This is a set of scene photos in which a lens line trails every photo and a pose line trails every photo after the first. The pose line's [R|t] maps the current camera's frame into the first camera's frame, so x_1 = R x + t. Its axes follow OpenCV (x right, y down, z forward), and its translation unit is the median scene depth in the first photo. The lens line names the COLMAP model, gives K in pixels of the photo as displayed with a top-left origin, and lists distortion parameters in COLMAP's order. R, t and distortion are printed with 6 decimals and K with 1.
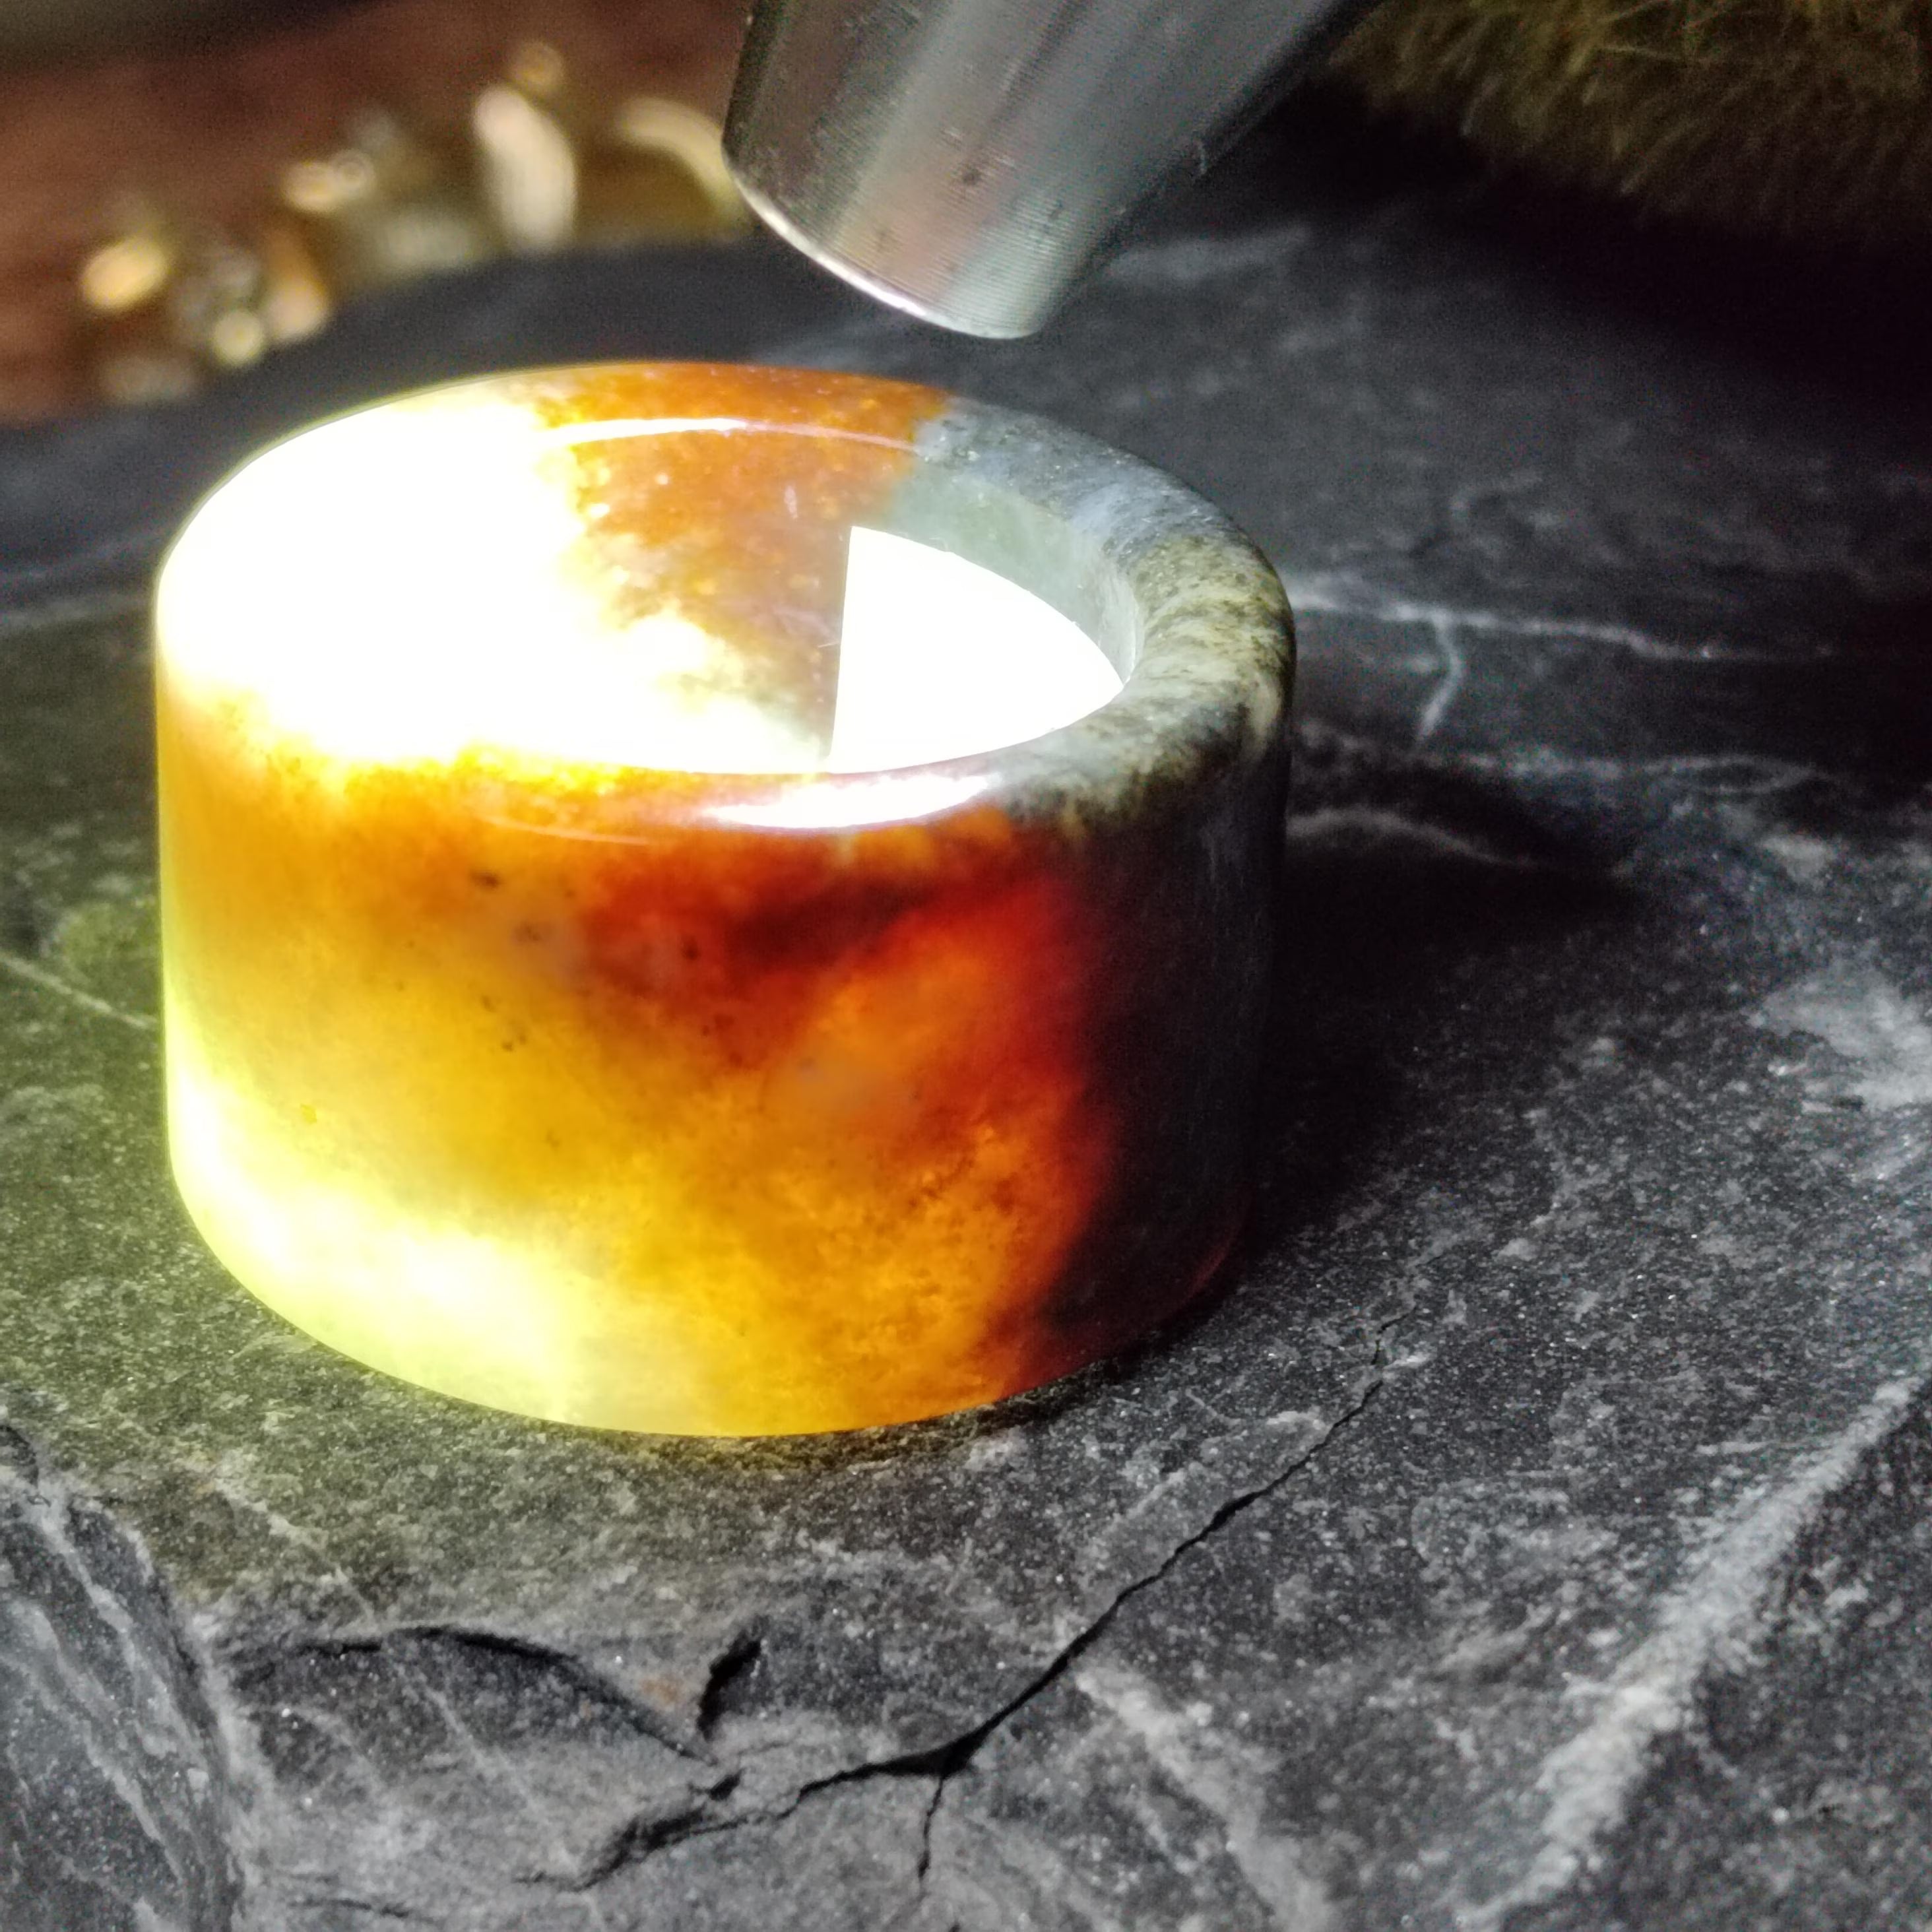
lens RADIAL K [[6628.2, 0, 962.1], [0, 6628.2, 1067.3], [0, 0, 1]] dist [0.339082, -3.510966]
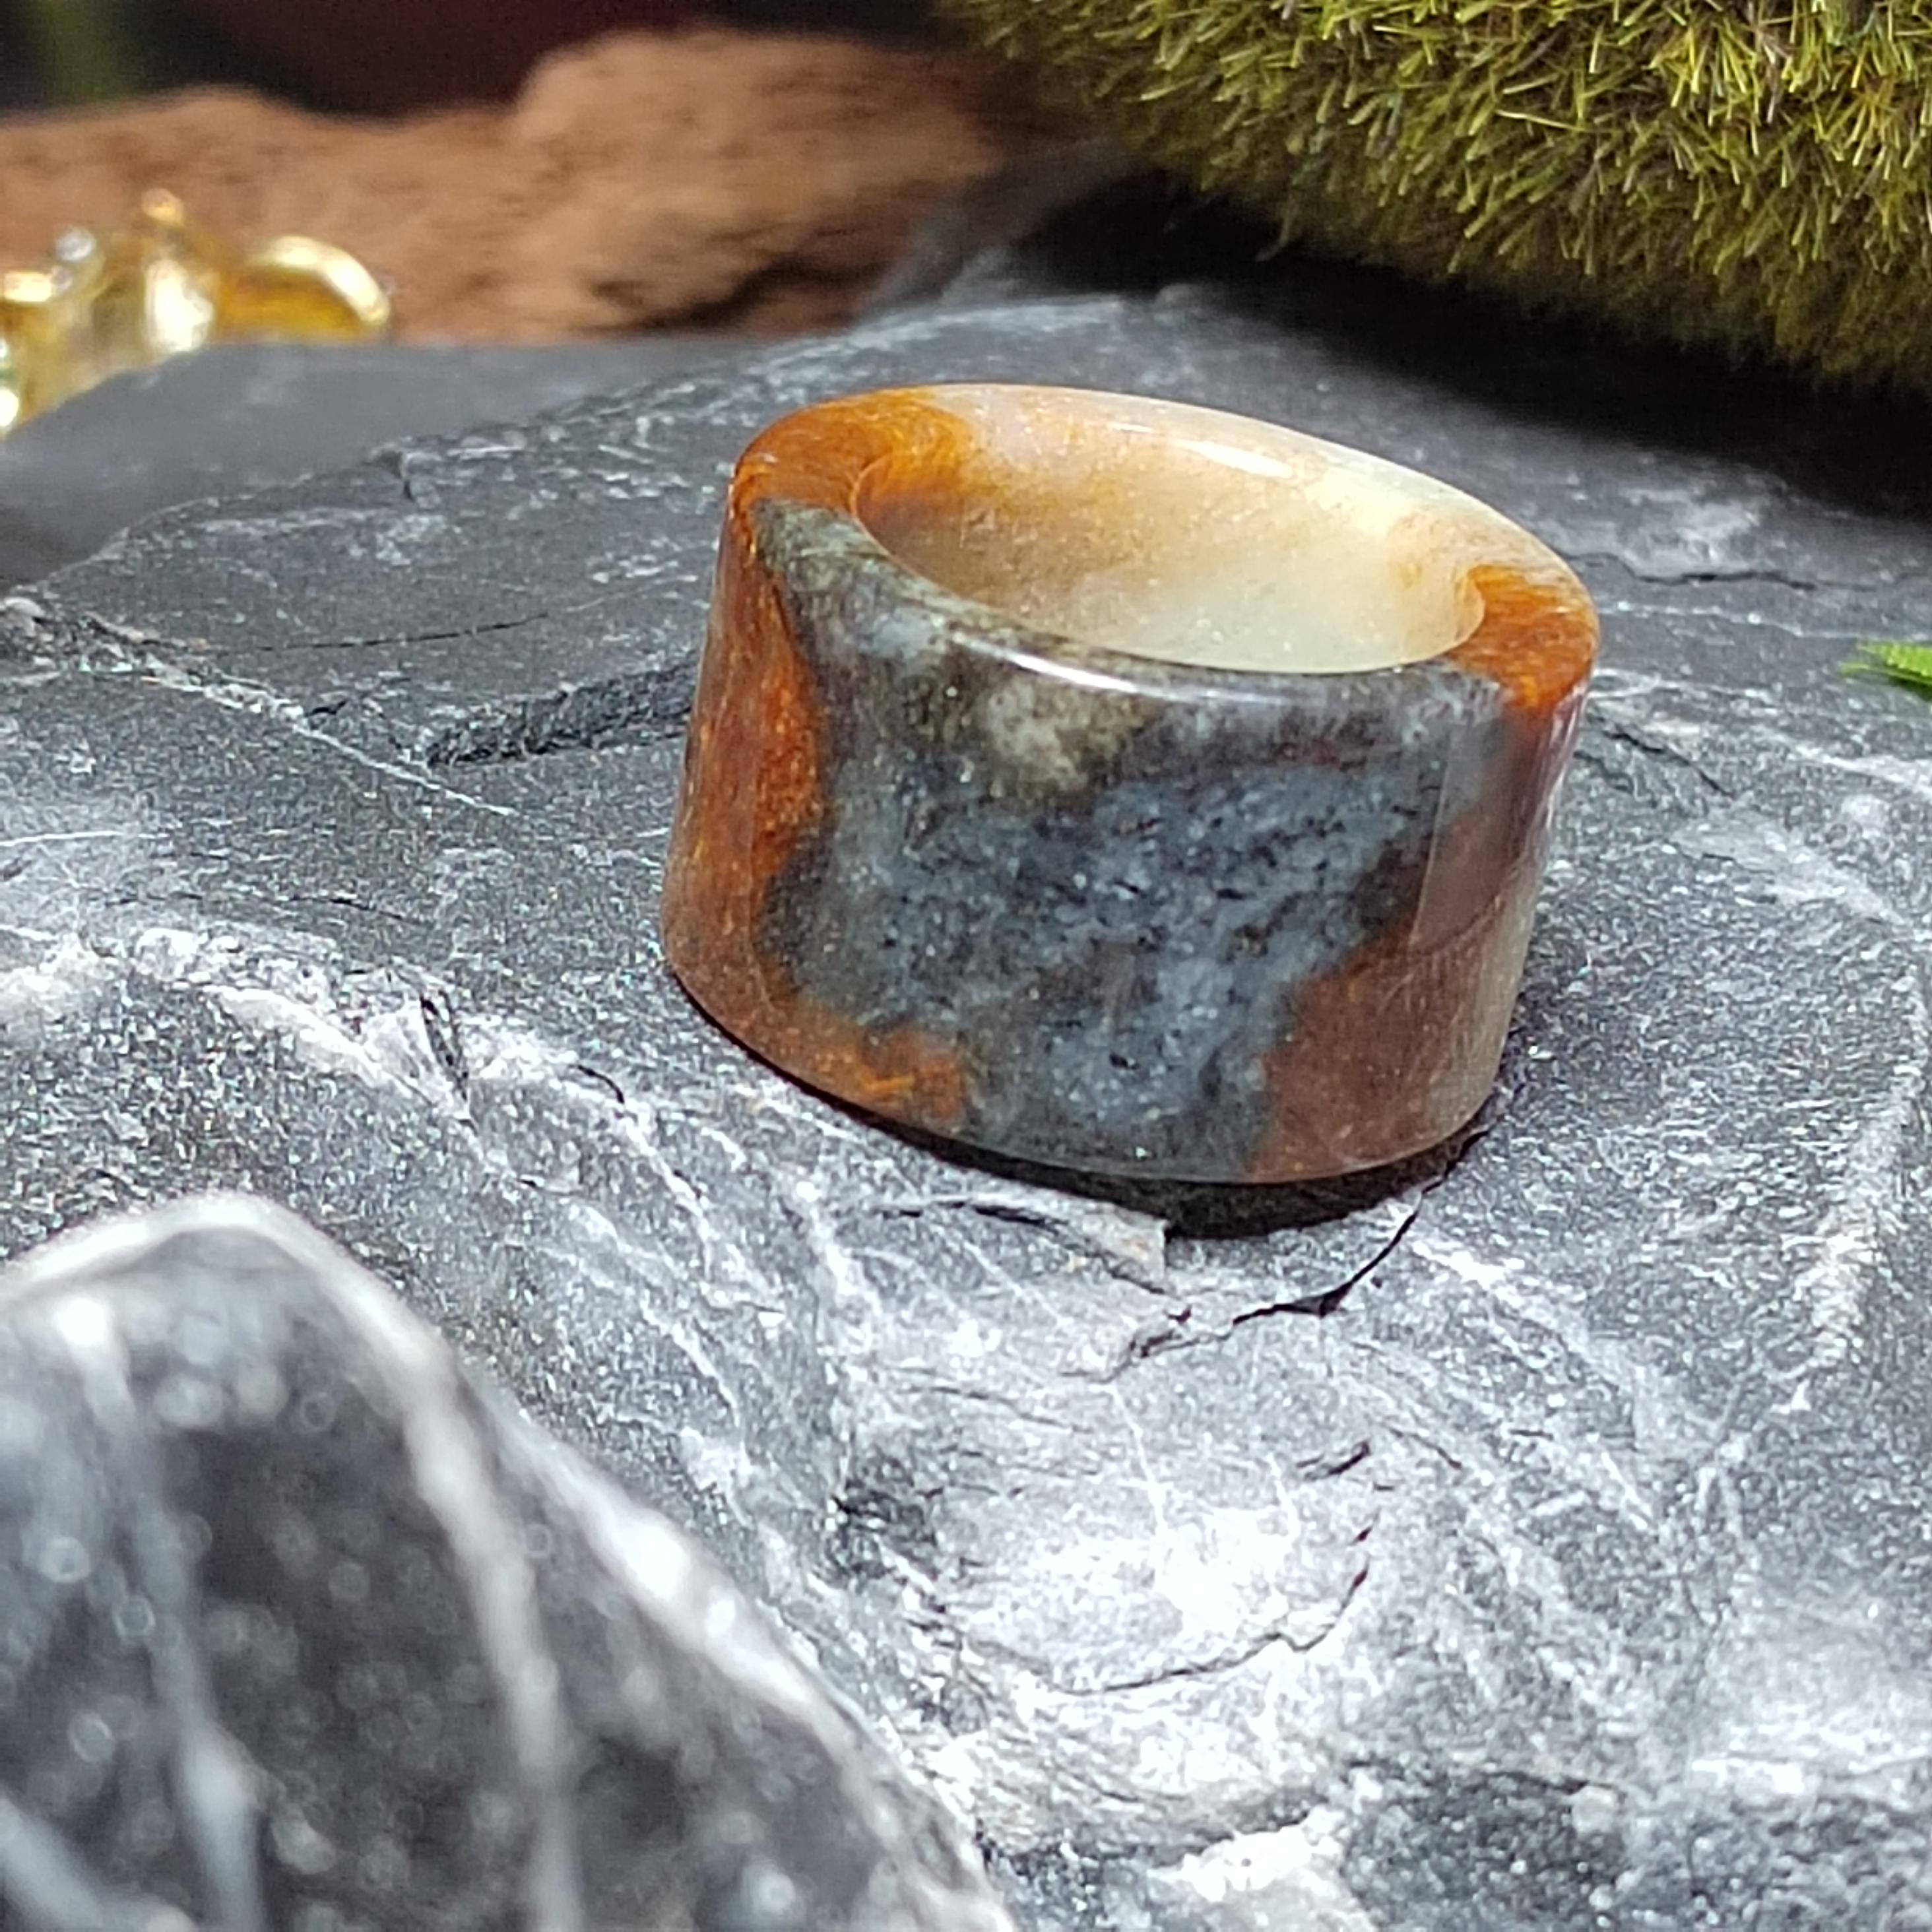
lens RADIAL K [[6628.2, 0, 962.1], [0, 6628.2, 1067.3], [0, 0, 1]] dist [0.339082, -3.510966]
pose [[0.954993, 0.020067, 0.295949, -0.464351], [0.003289, 0.996931, -0.078210, 0.158915], [-0.296610, 0.075664, 0.951996, -0.257630]]
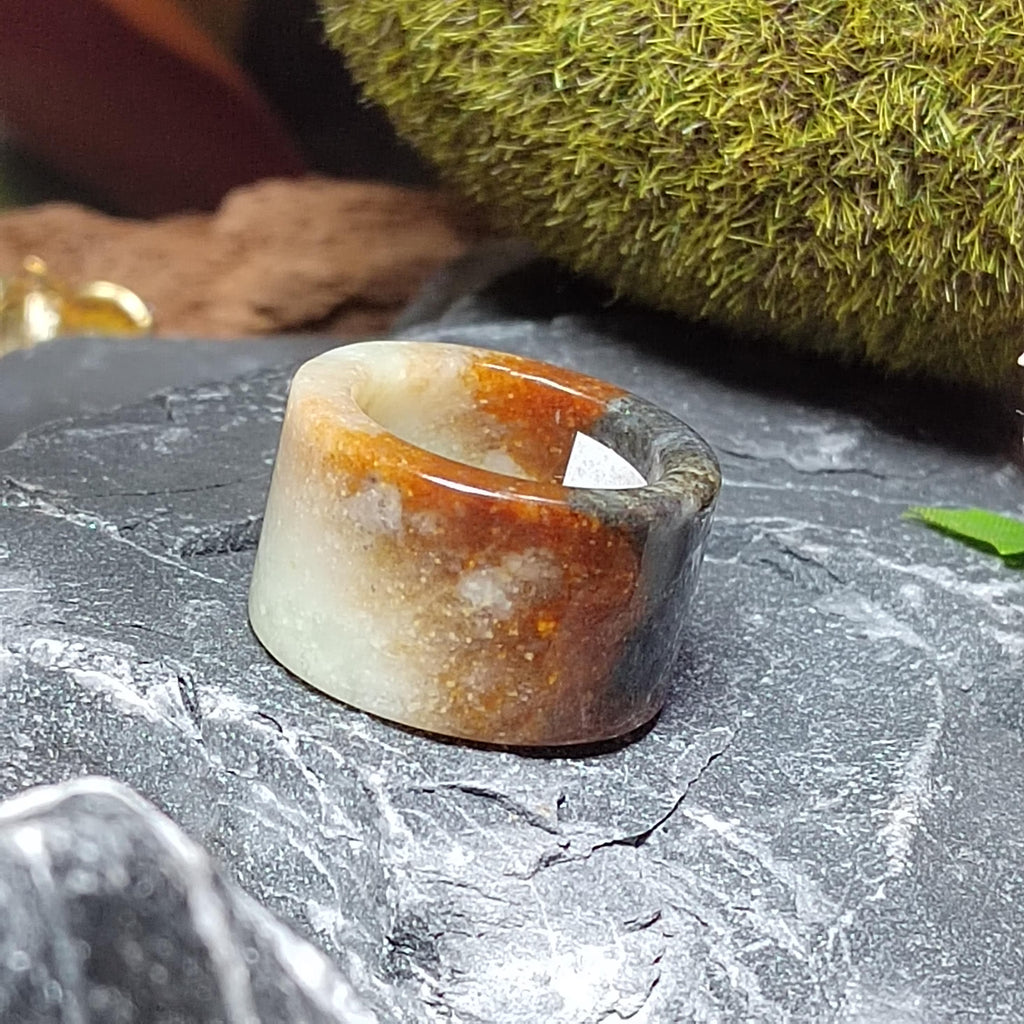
lens RADIAL K [[3537.2, 0, 512.0], [0, 3537.2, 512.0], [0, 0, 1]] dist [0.256433, -2.228179]
pose [[0.945486, 0.053313, 0.321270, -0.500103], [-0.010149, 0.990854, -0.134559, 0.162204], [-0.325506, 0.123963, 0.937379, -0.310813]]
